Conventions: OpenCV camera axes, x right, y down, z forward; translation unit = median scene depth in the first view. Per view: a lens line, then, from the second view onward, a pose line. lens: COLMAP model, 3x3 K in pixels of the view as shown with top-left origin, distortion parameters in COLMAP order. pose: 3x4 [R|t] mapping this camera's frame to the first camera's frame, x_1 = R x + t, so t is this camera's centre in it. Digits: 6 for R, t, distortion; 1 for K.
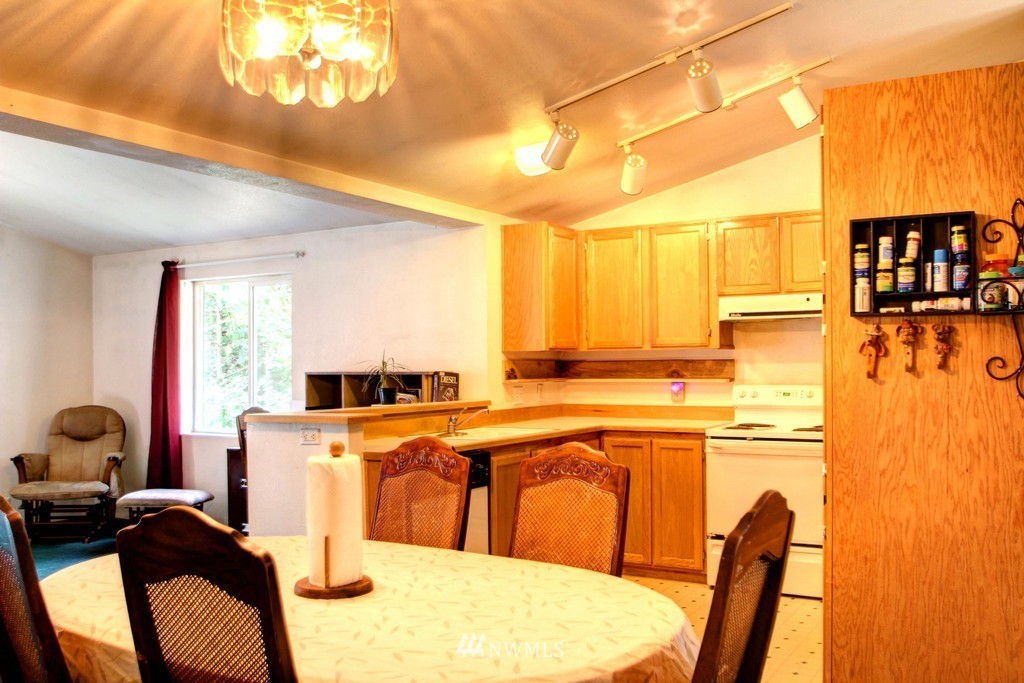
lens RADIAL K [[903.8, 0, 504.1], [0, 903.8, 367.5], [0, 0, 1]] dist [-0.050882, 0.015721]
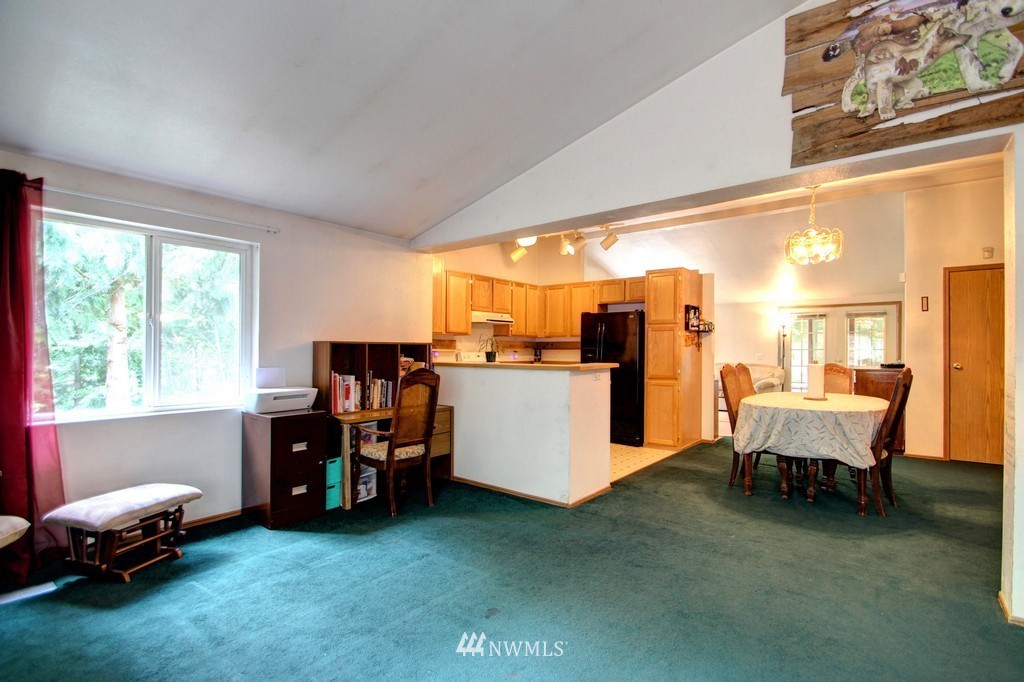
lens RADIAL K [[473.1, 0, 519.8], [0, 473.1, 349.9], [0, 0, 1]] dist [0.006758, -0.012448]
pose [[0.122689, 0.006333, 0.992425, -0.881215], [-0.003137, 0.999977, -0.005993, 0.021314], [-0.992440, -0.002378, 0.122706, 0.771139]]
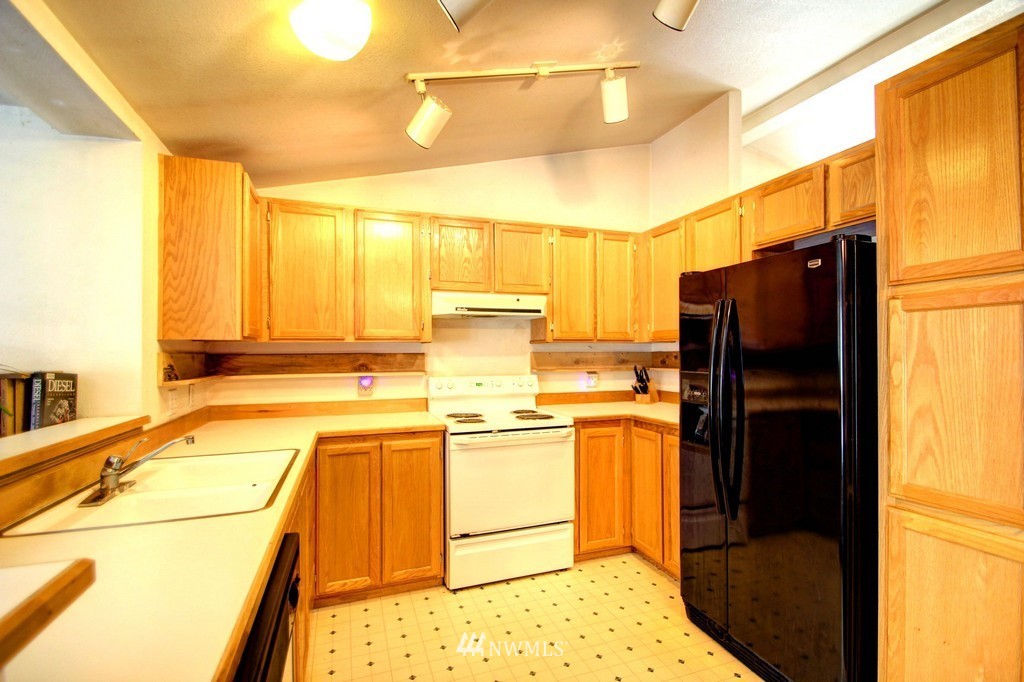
lens RADIAL K [[473.1, 0, 516.7], [0, 473.1, 350.5], [0, 0, 1]] dist [0.006758, -0.012448]
pose [[0.620077, 0.009196, 0.784487, -0.122346], [0.004143, 0.999879, -0.014996, -0.003434], [-0.784530, 0.012549, 0.619964, 0.613516]]
